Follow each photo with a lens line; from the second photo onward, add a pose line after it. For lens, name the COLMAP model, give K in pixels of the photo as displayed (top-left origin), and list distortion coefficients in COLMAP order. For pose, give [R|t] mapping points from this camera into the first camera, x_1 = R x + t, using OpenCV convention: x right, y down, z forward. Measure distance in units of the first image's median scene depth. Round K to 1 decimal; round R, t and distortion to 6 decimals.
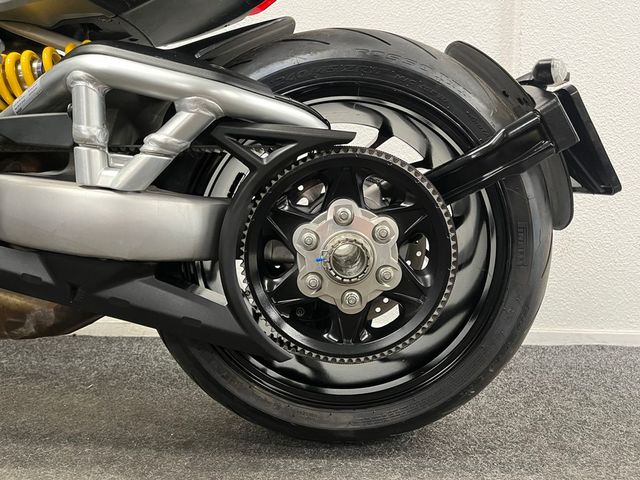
lens RADIAL K [[485.3, 0, 322.5], [0, 485.3, 238.6], [0, 0, 1]] dist [0.052316, -0.031281]
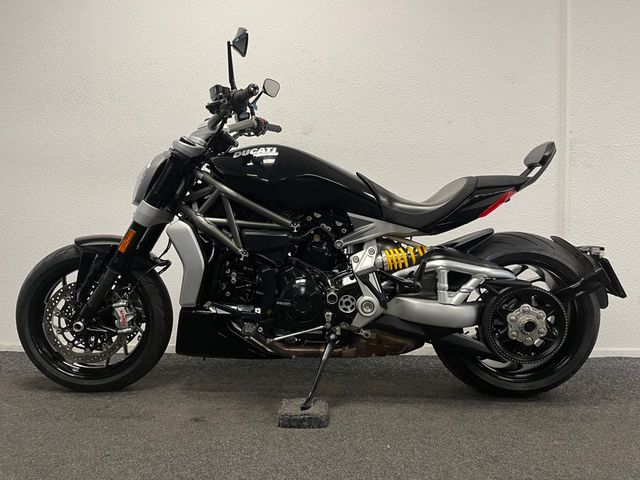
lens RADIAL K [[485.3, 0, 319.2], [0, 485.3, 240.6], [0, 0, 1]] dist [0.052316, -0.031281]
pose [[0.999702, -0.015490, -0.018854, -1.049098], [0.014988, 0.999536, -0.026525, -0.377219], [0.019256, 0.026234, 0.999470, -1.784312]]
